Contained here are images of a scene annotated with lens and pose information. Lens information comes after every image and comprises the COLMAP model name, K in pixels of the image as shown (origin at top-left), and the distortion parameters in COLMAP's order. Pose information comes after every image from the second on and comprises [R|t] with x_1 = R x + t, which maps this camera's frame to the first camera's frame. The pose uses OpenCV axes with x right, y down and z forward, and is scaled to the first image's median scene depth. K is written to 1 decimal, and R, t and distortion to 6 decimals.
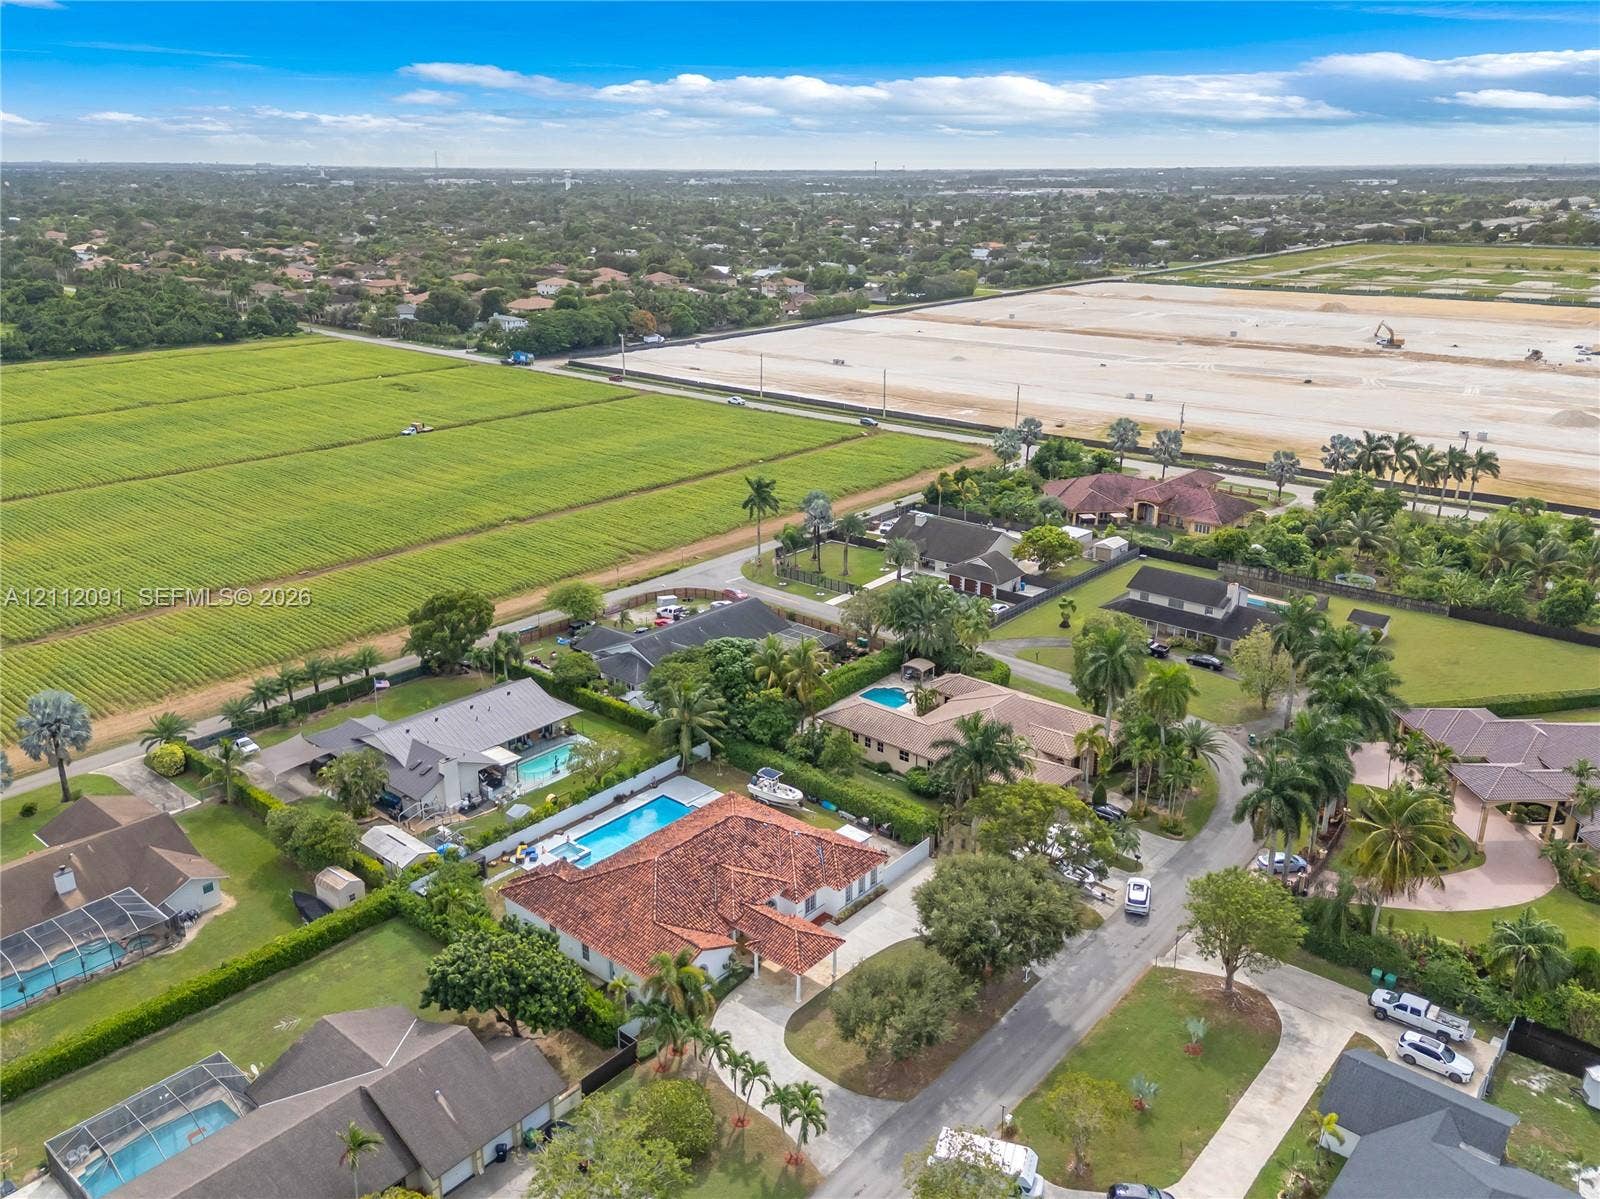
lens RADIAL K [[1232.4, 0, 800.0], [0, 1232.4, 599.5], [0, 0, 1]] dist [-0.010013, 0.005268]
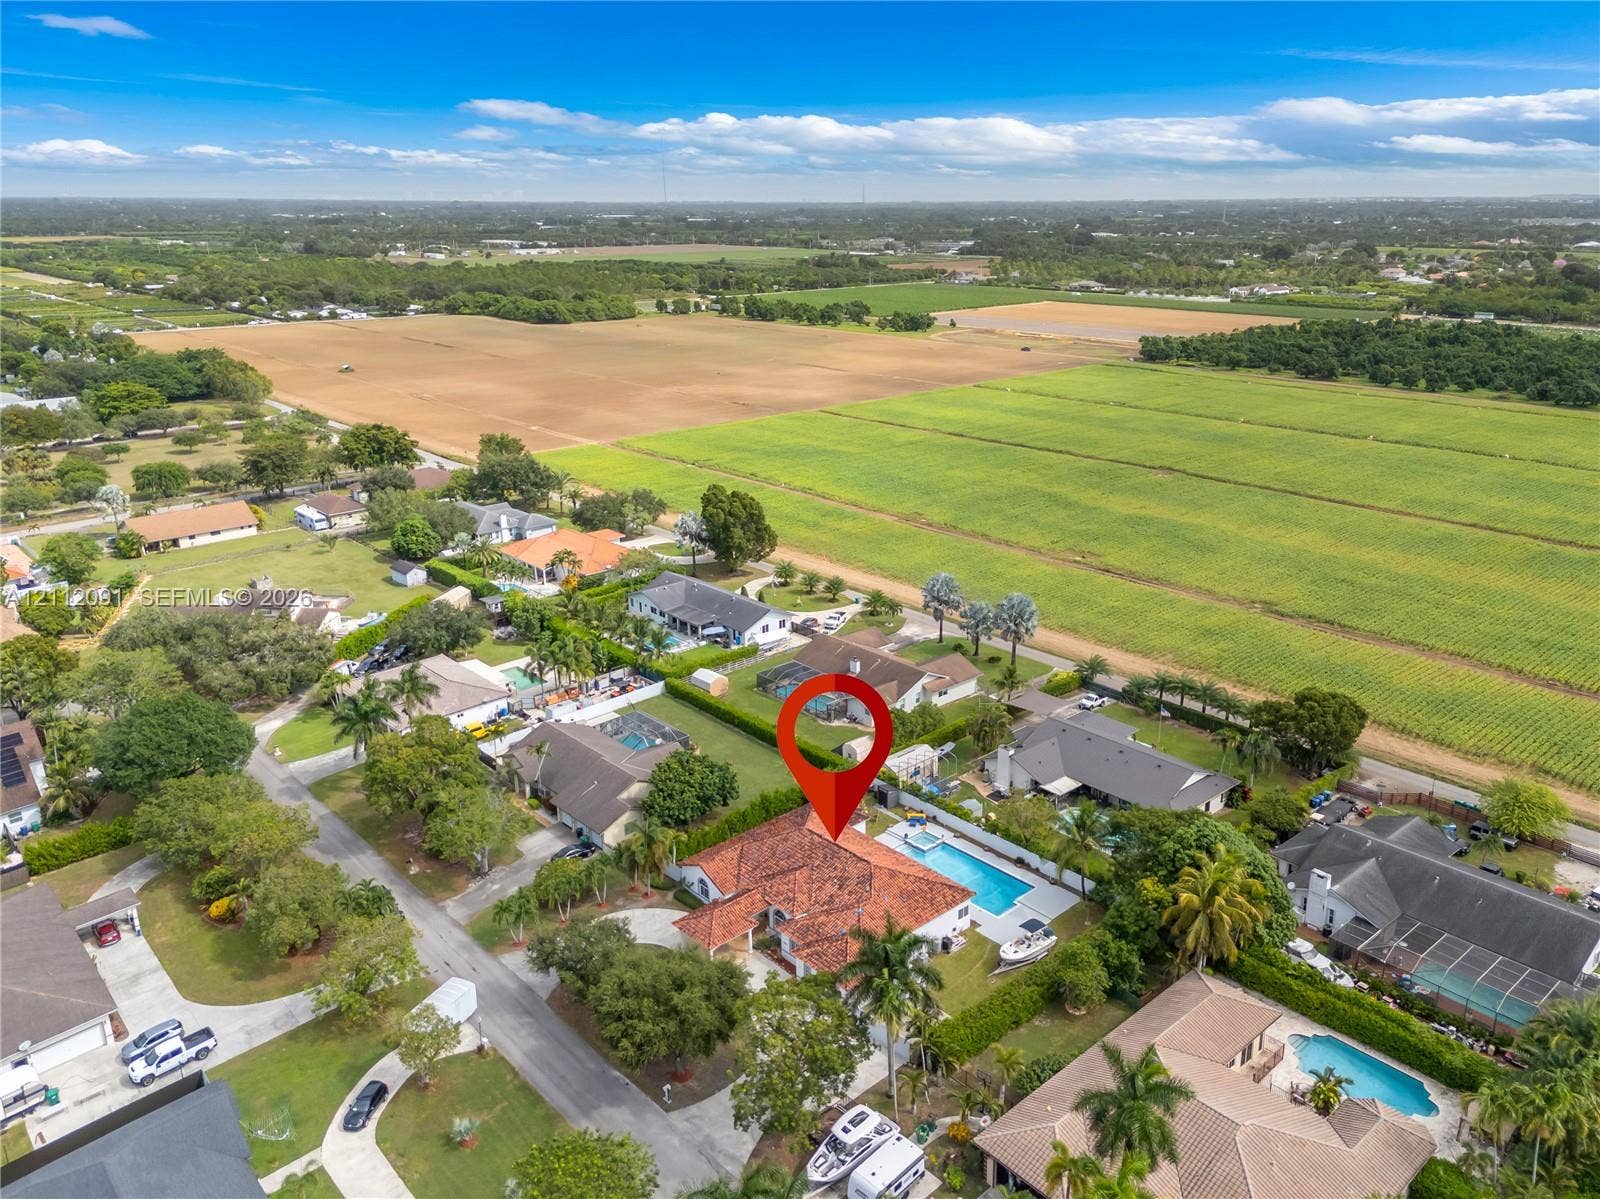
lens RADIAL K [[1176.2, 0, 815.5], [0, 1176.2, 599.6], [0, 0, 1]] dist [0.009895, -0.000689]
pose [[-0.133214, 0.308170, -0.941958, 0.589645], [-0.325805, 0.883990, 0.335281, -0.244128], [0.936005, 0.351559, -0.017357, 0.640960]]
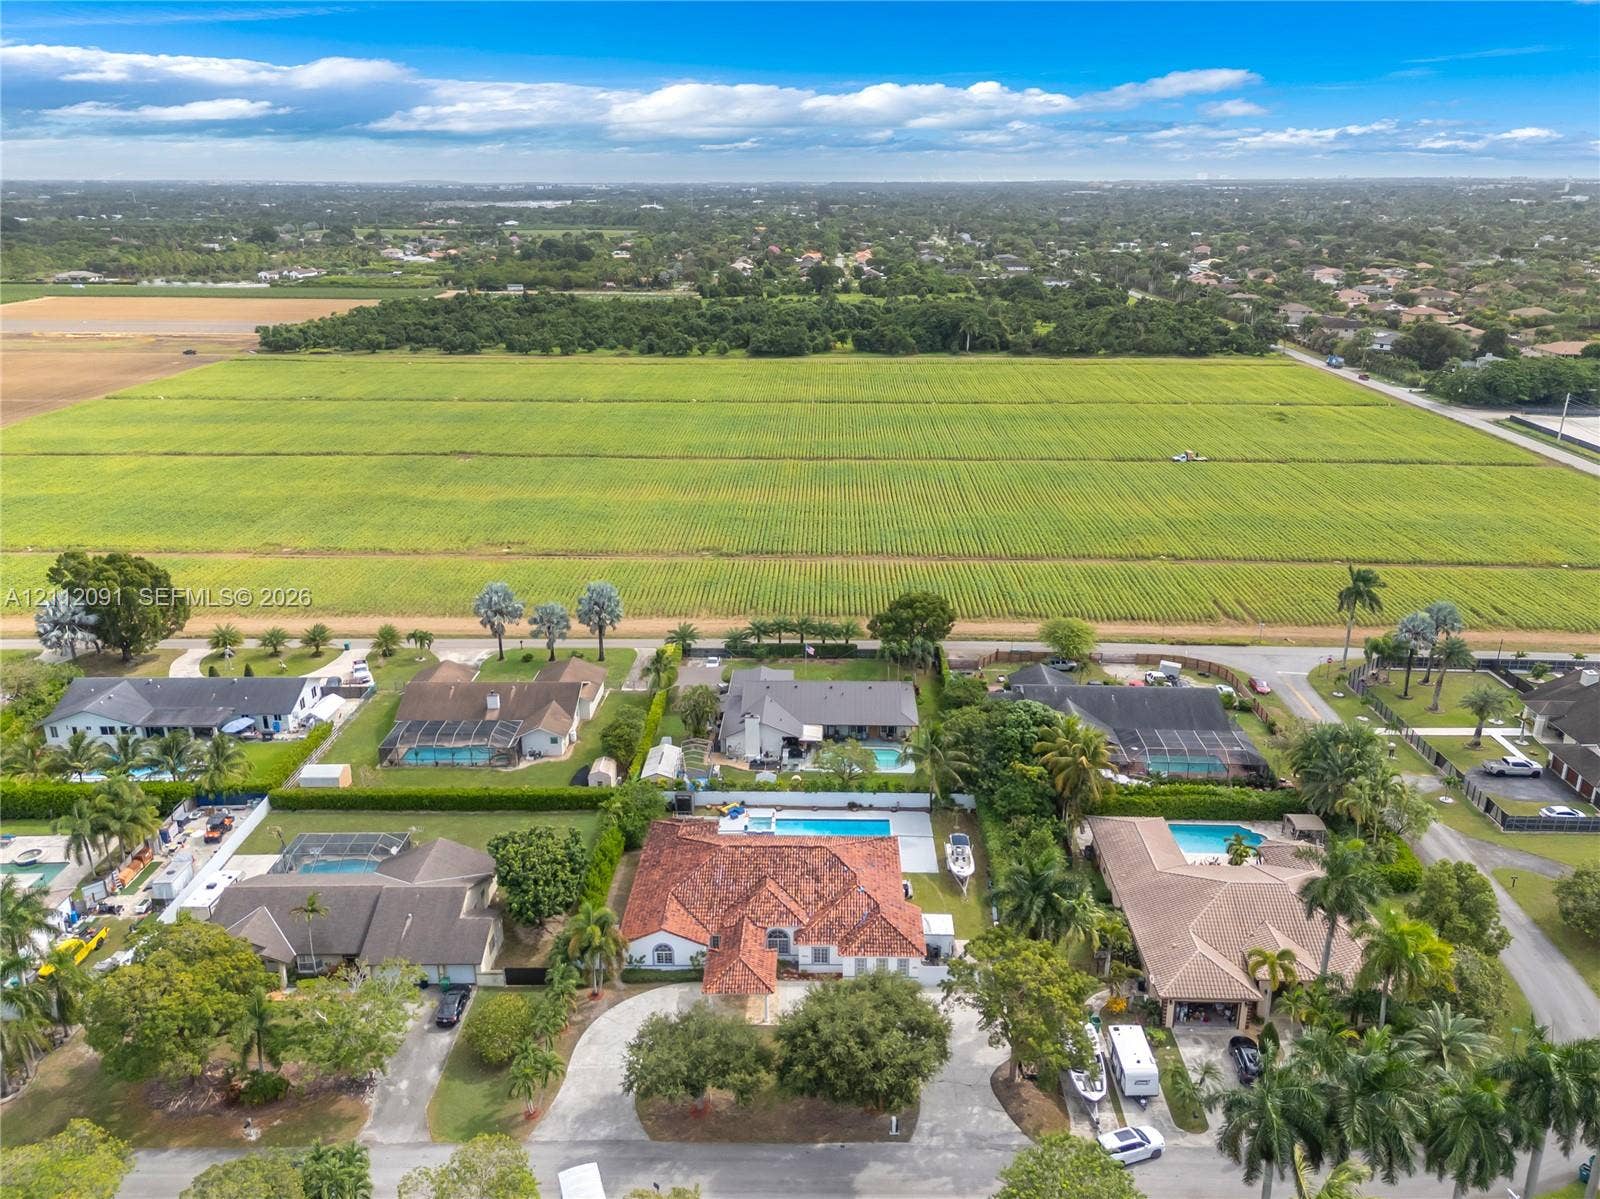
lens RADIAL K [[1176.2, 0, 815.5], [0, 1176.2, 599.6], [0, 0, 1]] dist [0.009895, -0.000689]
pose [[0.635171, 0.250926, -0.730475, 0.441103], [-0.252819, 0.961200, 0.110348, -0.095819], [0.729822, 0.114588, 0.673965, 0.214377]]
